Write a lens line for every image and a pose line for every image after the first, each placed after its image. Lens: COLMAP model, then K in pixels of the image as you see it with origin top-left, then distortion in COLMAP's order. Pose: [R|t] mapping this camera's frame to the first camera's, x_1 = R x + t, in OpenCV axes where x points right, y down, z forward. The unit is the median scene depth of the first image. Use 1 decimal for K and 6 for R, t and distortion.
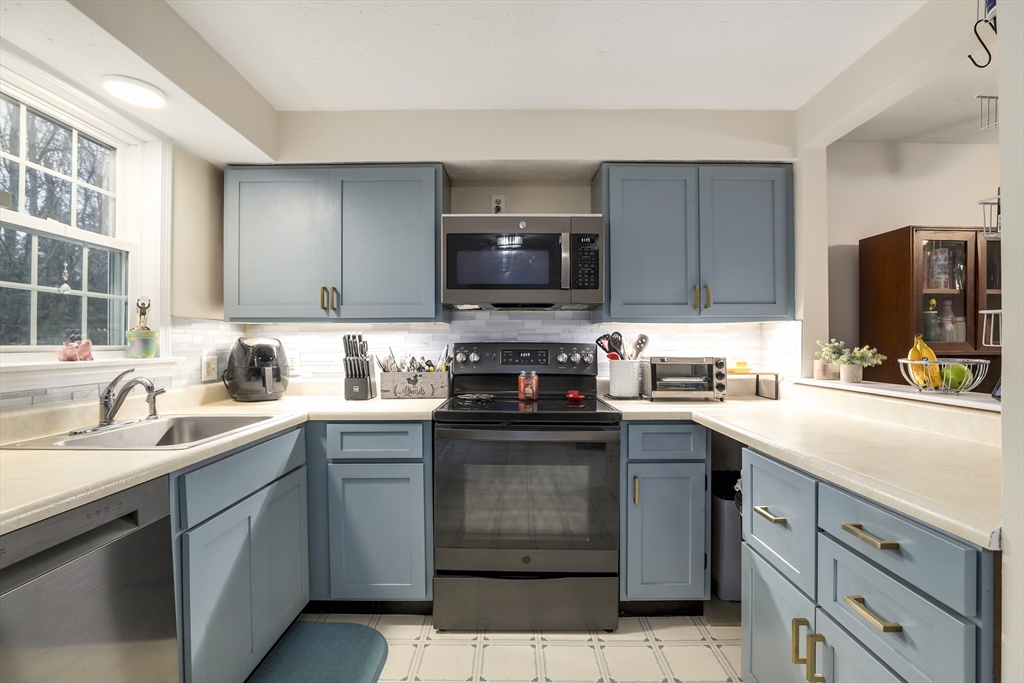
lens RADIAL K [[463.5, 0, 513.1], [0, 463.5, 340.5], [0, 0, 1]] dist [-0.035091, 0.004035]
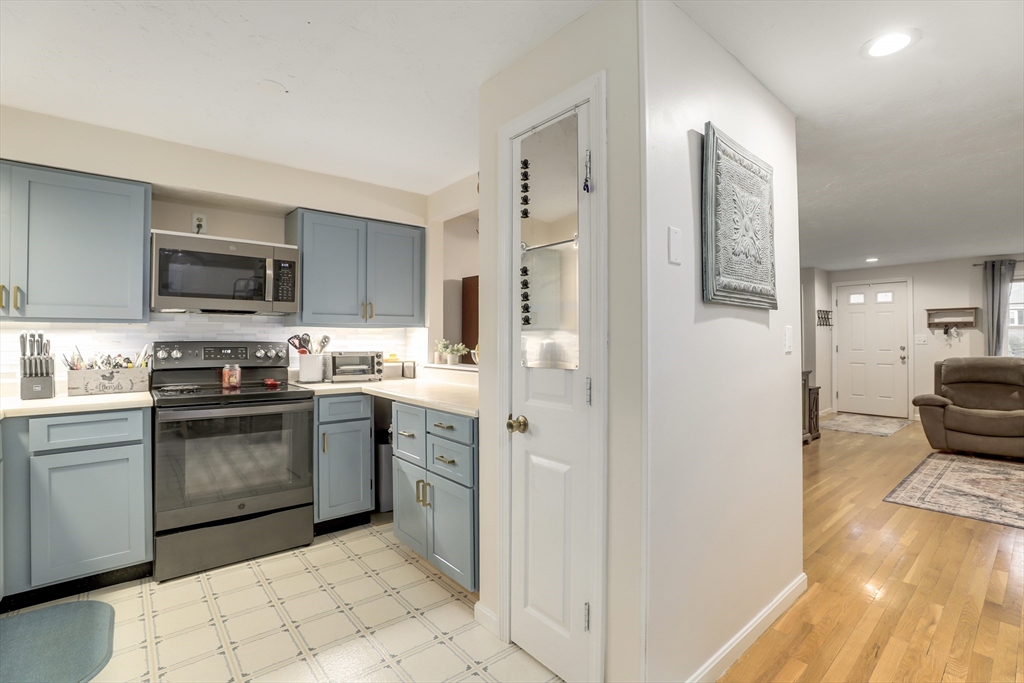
lens RADIAL K [[463.5, 0, 514.4], [0, 463.5, 337.7], [0, 0, 1]] dist [-0.035091, 0.004035]
pose [[0.756616, 0.004502, 0.653844, -0.207404], [-0.005393, 0.999985, -0.000645, -0.009160], [-0.653838, -0.003039, 0.756629, -0.438328]]
